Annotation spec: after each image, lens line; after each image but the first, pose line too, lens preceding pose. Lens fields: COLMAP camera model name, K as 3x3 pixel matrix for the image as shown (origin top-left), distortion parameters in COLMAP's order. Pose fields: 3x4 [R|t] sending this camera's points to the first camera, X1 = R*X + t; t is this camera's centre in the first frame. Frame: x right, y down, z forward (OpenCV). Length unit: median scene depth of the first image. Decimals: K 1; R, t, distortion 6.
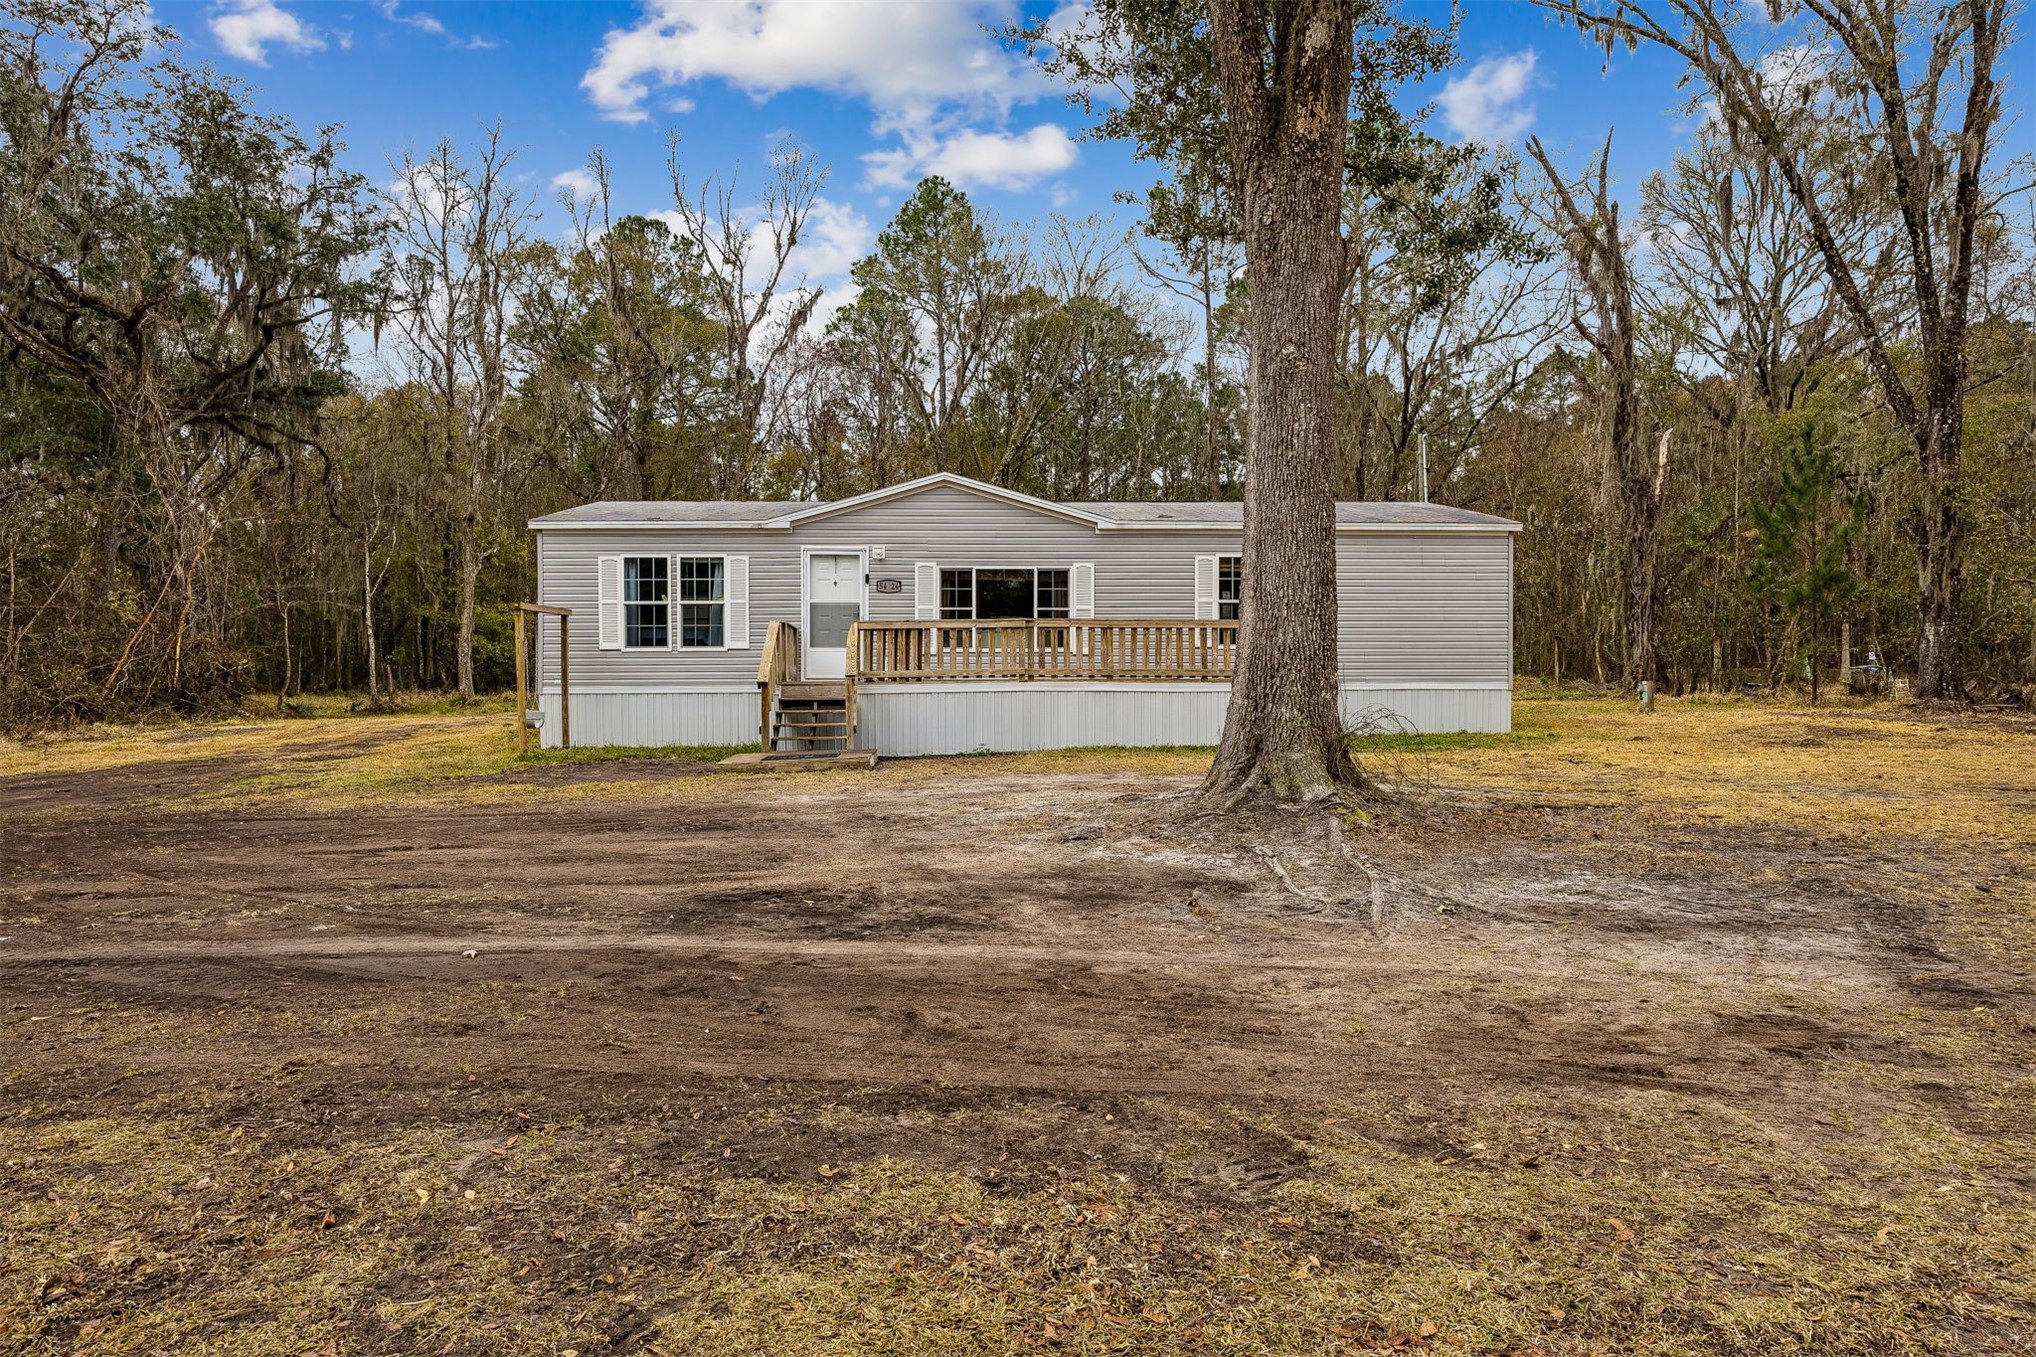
lens RADIAL K [[1218.1, 0, 1020.1], [0, 1218.1, 667.4], [0, 0, 1]] dist [-0.004452, -0.001610]
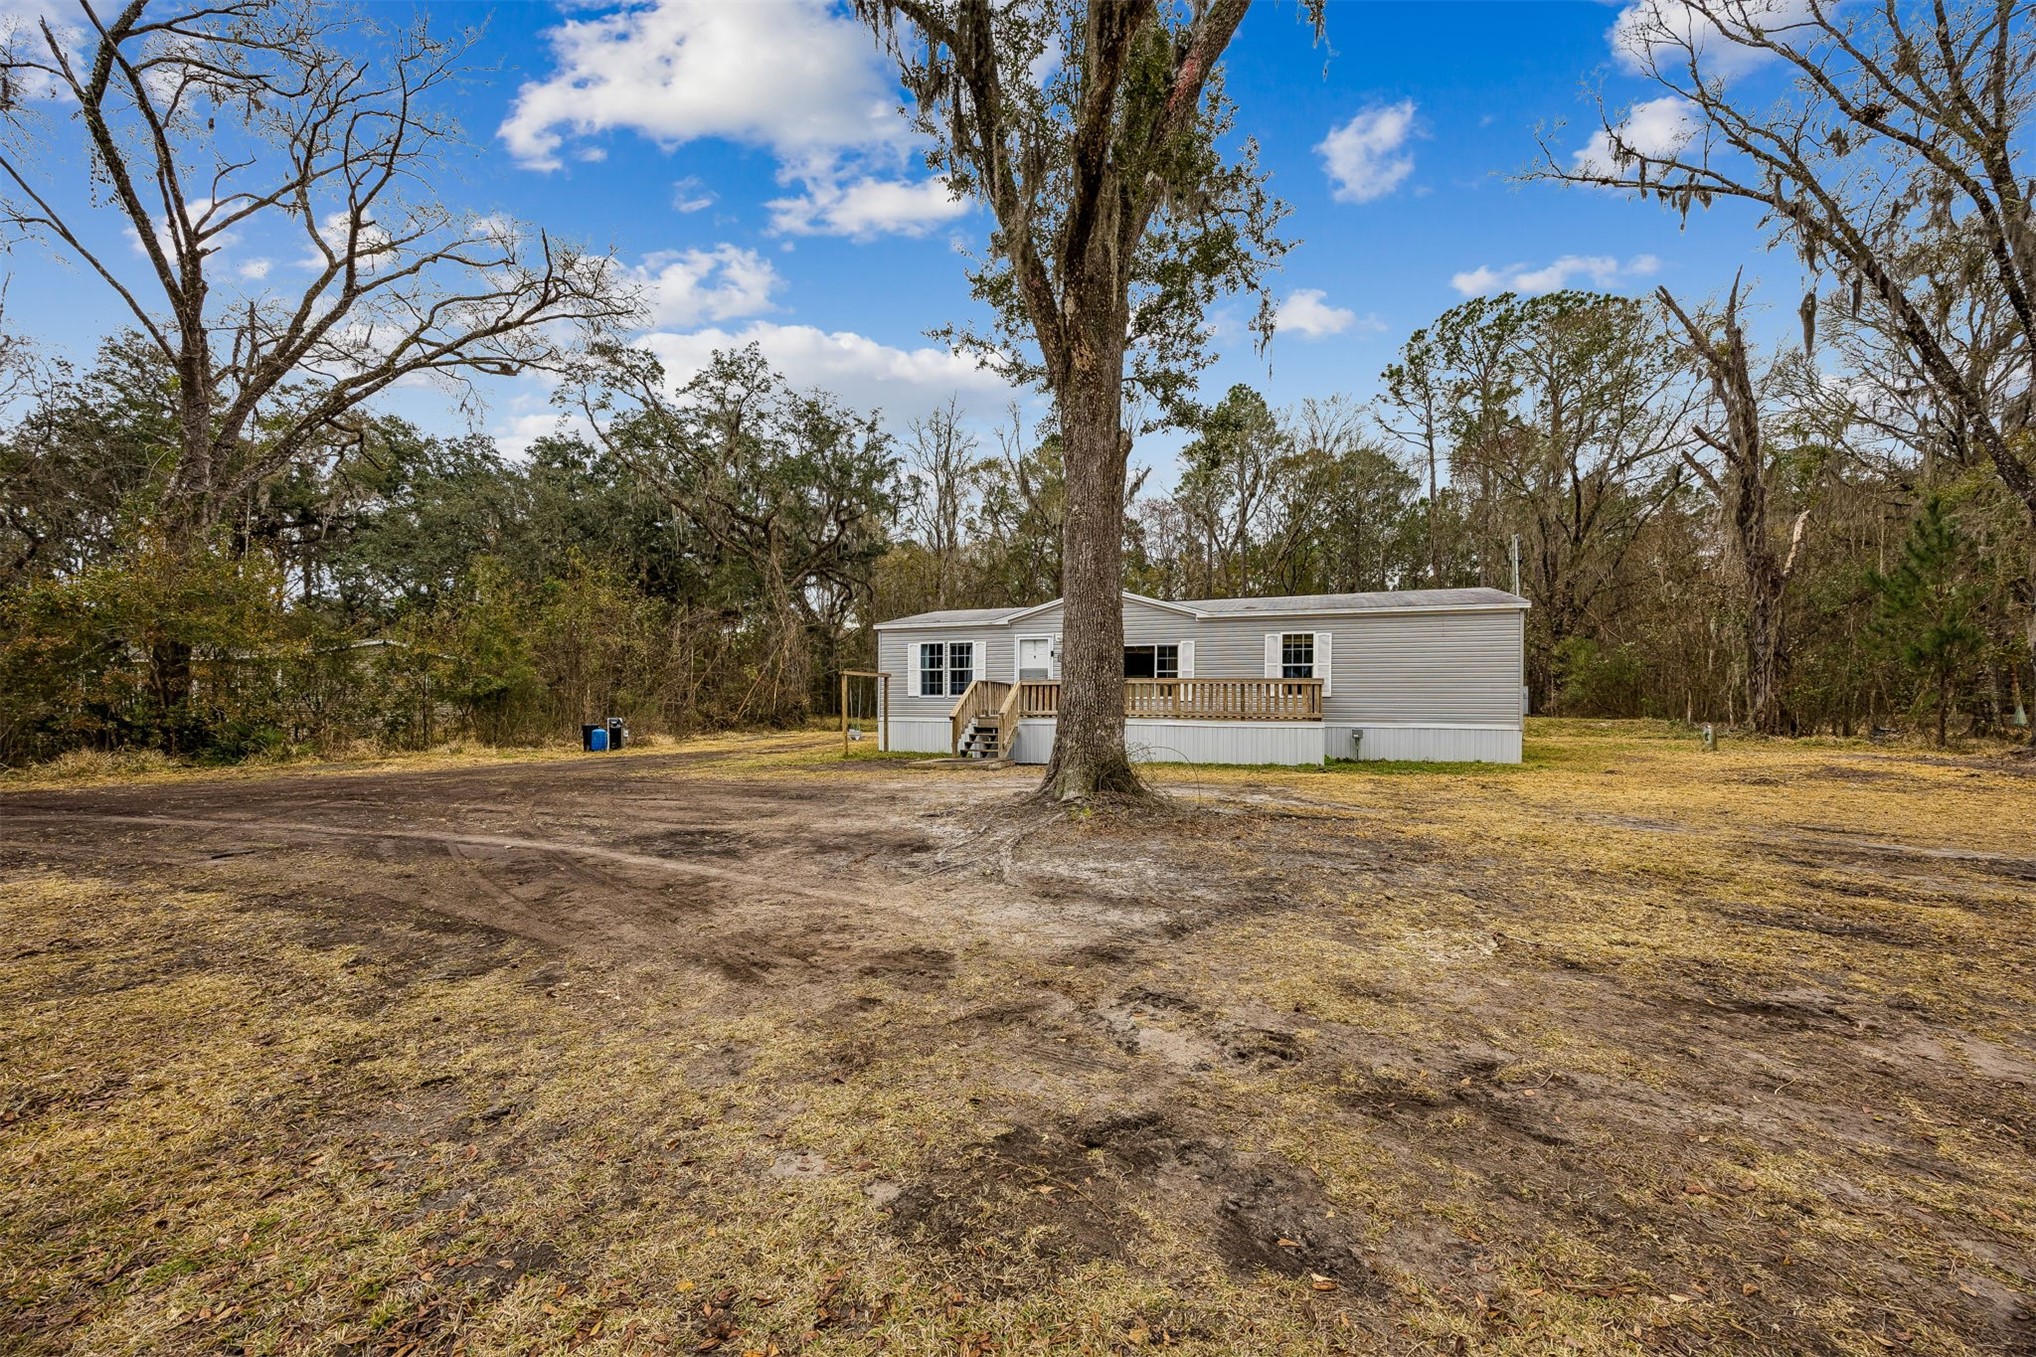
lens RADIAL K [[775.7, 0, 1027.6], [0, 775.7, 695.8], [0, 0, 1]] dist [0.000741, 0.000029]
pose [[0.920971, 0.003956, -0.389612, 0.248280], [-0.008668, 0.999909, -0.010338, -0.005490], [0.389535, 0.012898, 0.920921, 0.033082]]
